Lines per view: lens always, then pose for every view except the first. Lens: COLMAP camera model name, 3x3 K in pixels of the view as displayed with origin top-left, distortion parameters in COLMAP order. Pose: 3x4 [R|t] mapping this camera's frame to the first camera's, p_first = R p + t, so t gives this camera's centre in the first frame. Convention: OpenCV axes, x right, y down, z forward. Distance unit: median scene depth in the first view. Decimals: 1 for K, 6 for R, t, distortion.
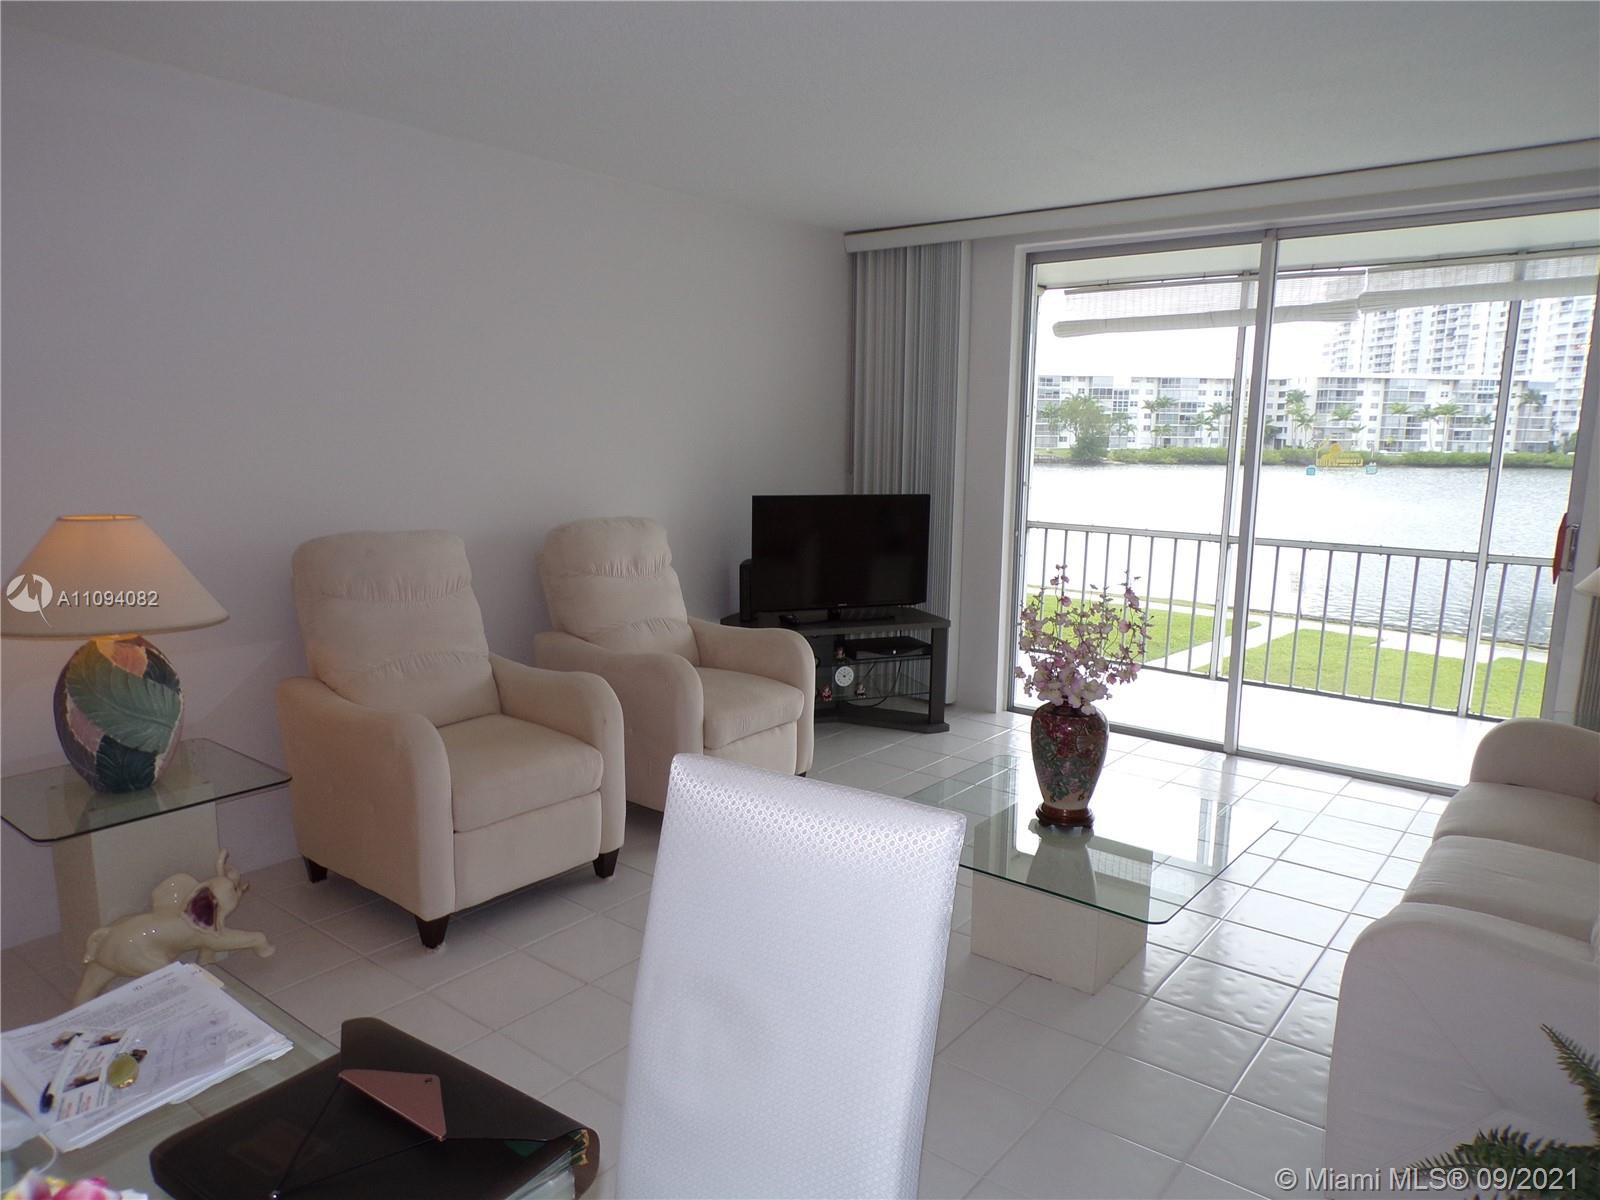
lens RADIAL K [[1095.4, 0, 803.4], [0, 1095.4, 603.4], [0, 0, 1]] dist [0.000532, 0.005406]
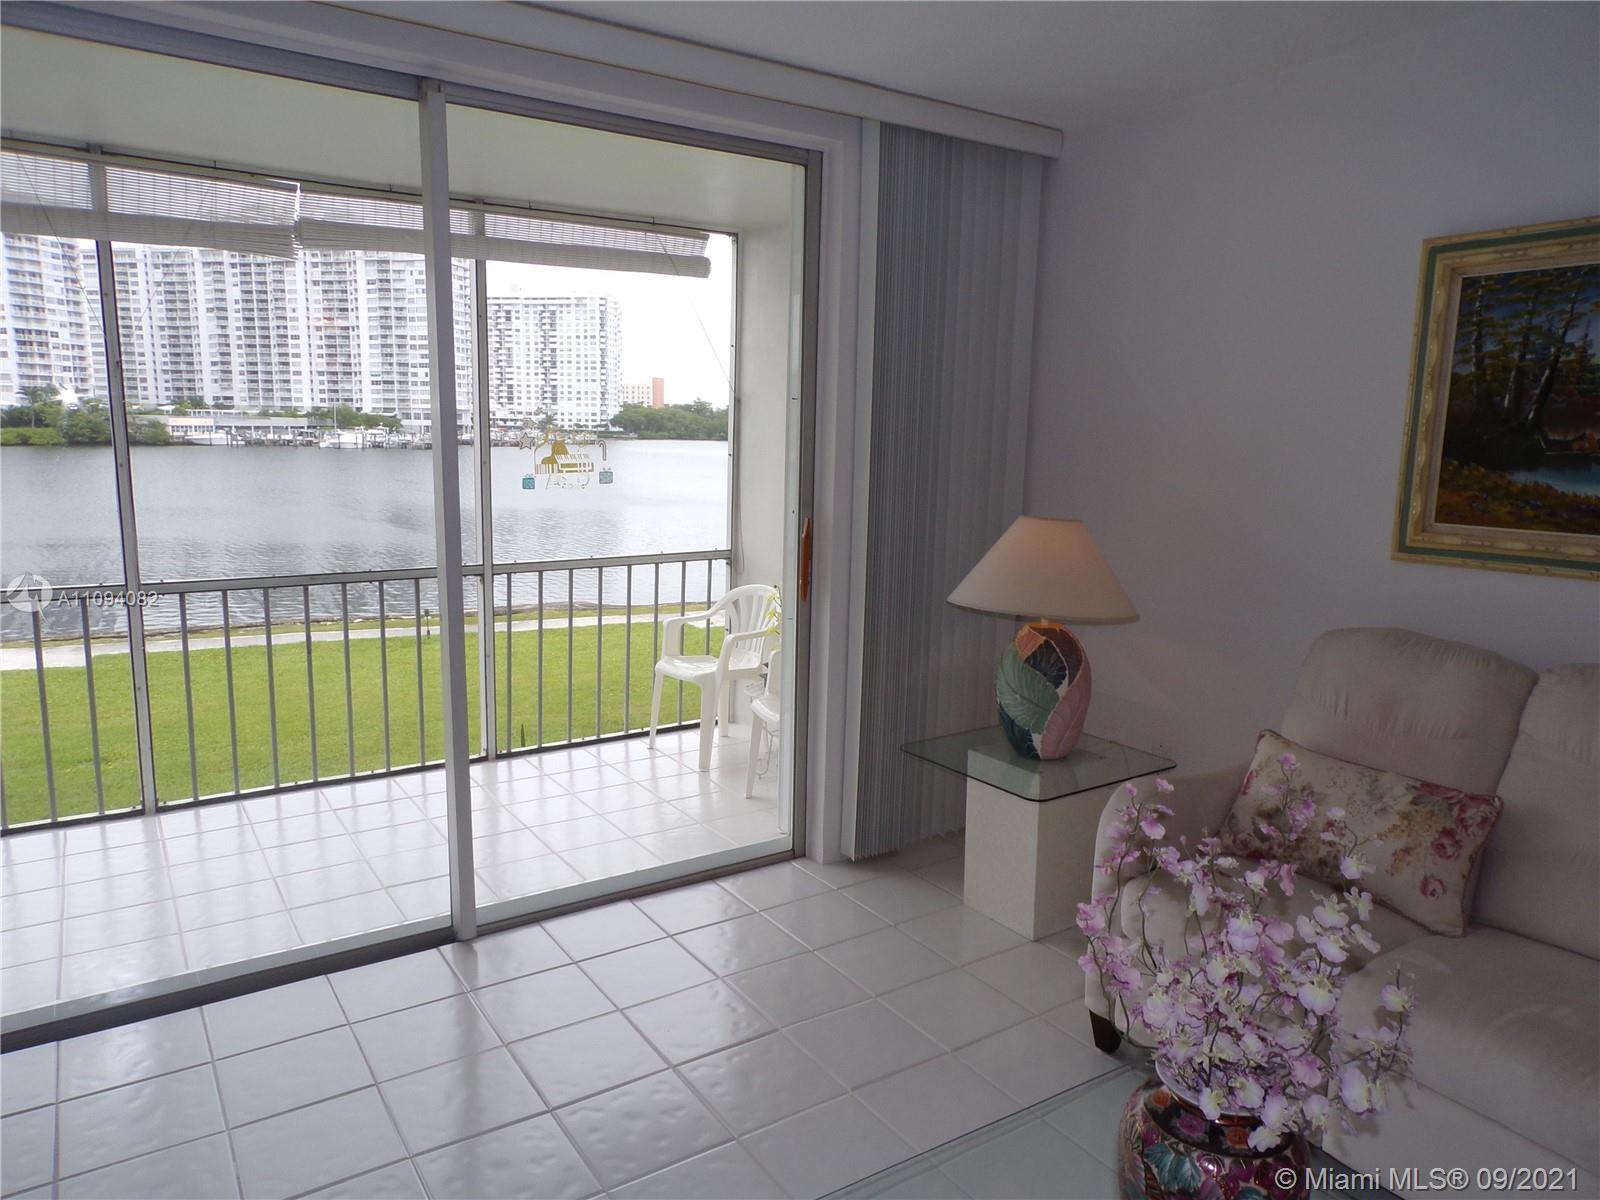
lens RADIAL K [[1088.1, 0, 800.0], [0, 1088.1, 600.0], [0, 0, 1]] dist [-0.000387, 0.018882]
pose [[0.314150, -0.159403, 0.935896, -0.068057], [0.141111, 0.982693, 0.120007, -0.068262], [-0.938828, 0.094365, 0.331206, 0.406923]]
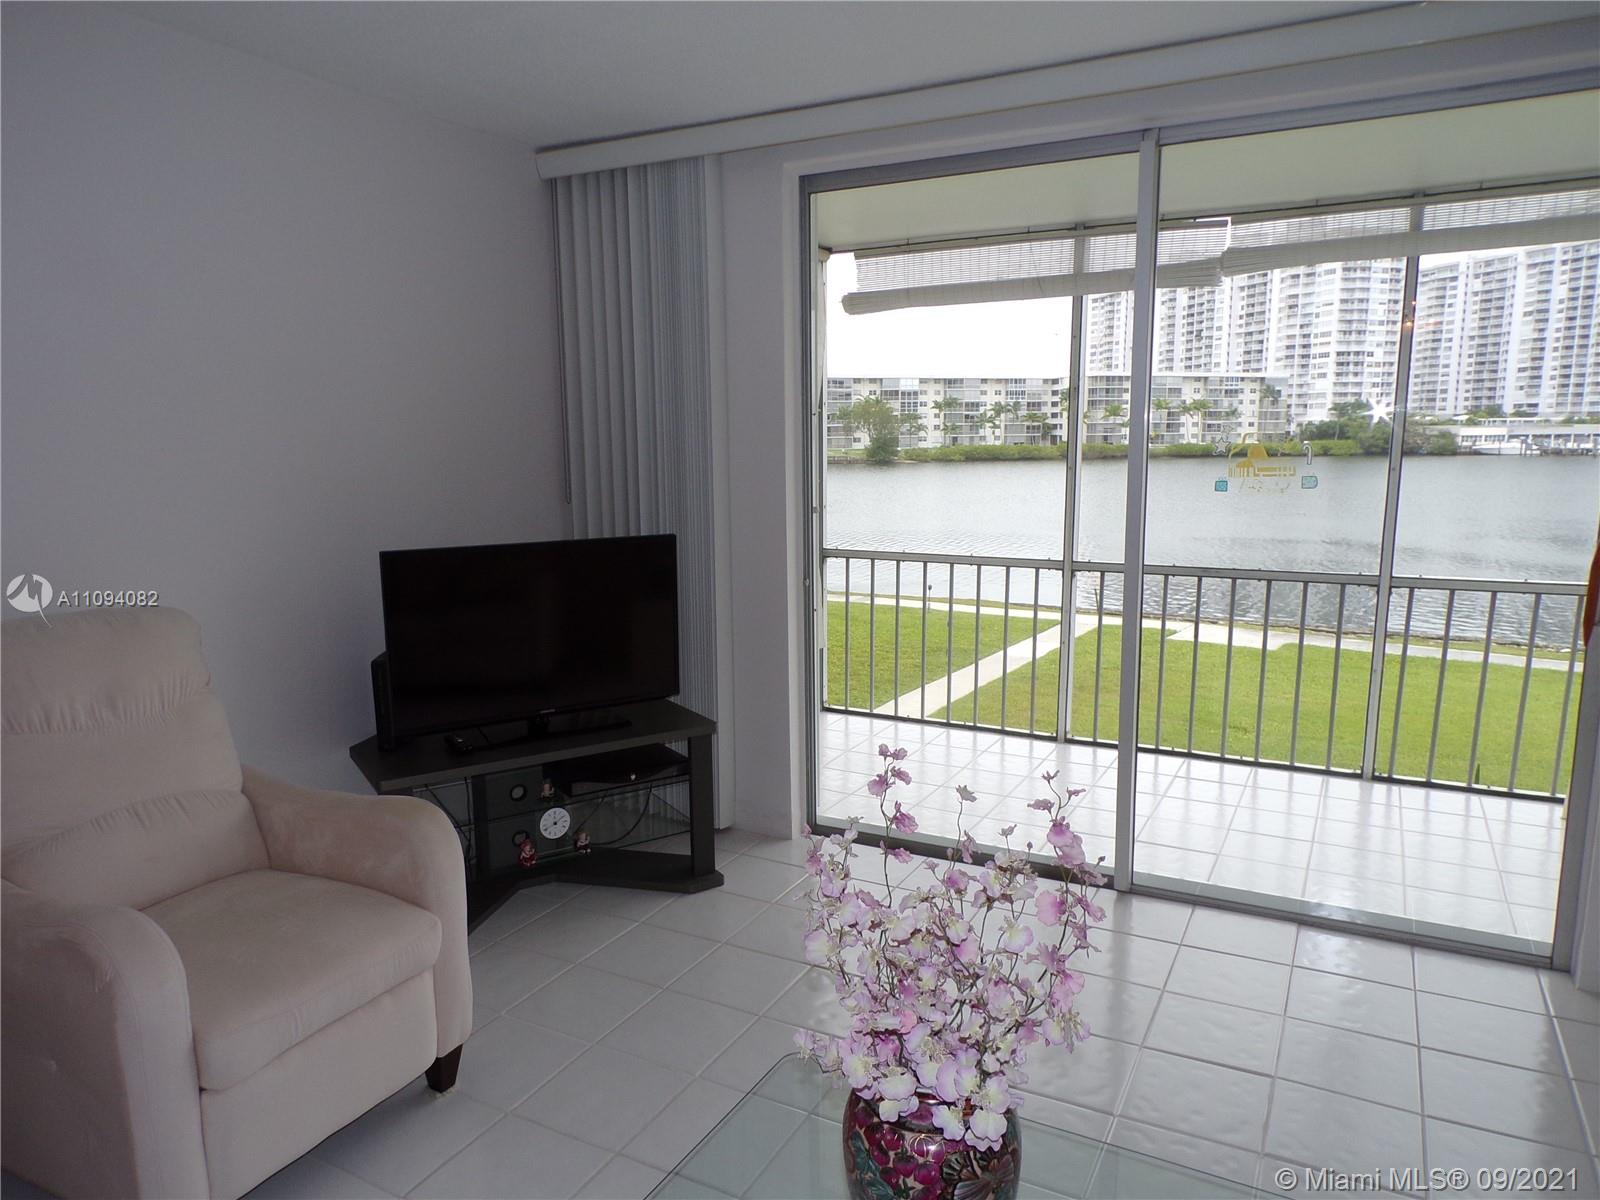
lens RADIAL K [[1080.6, 0, 800.0], [0, 1080.6, 600.0], [0, 0, 1]] dist [-0.001529, 0.009992]
pose [[0.983850, -0.049317, 0.172068, 0.052889], [0.050182, 0.998740, -0.000681, -0.039384], [-0.171817, 0.009304, 0.985085, 0.241373]]
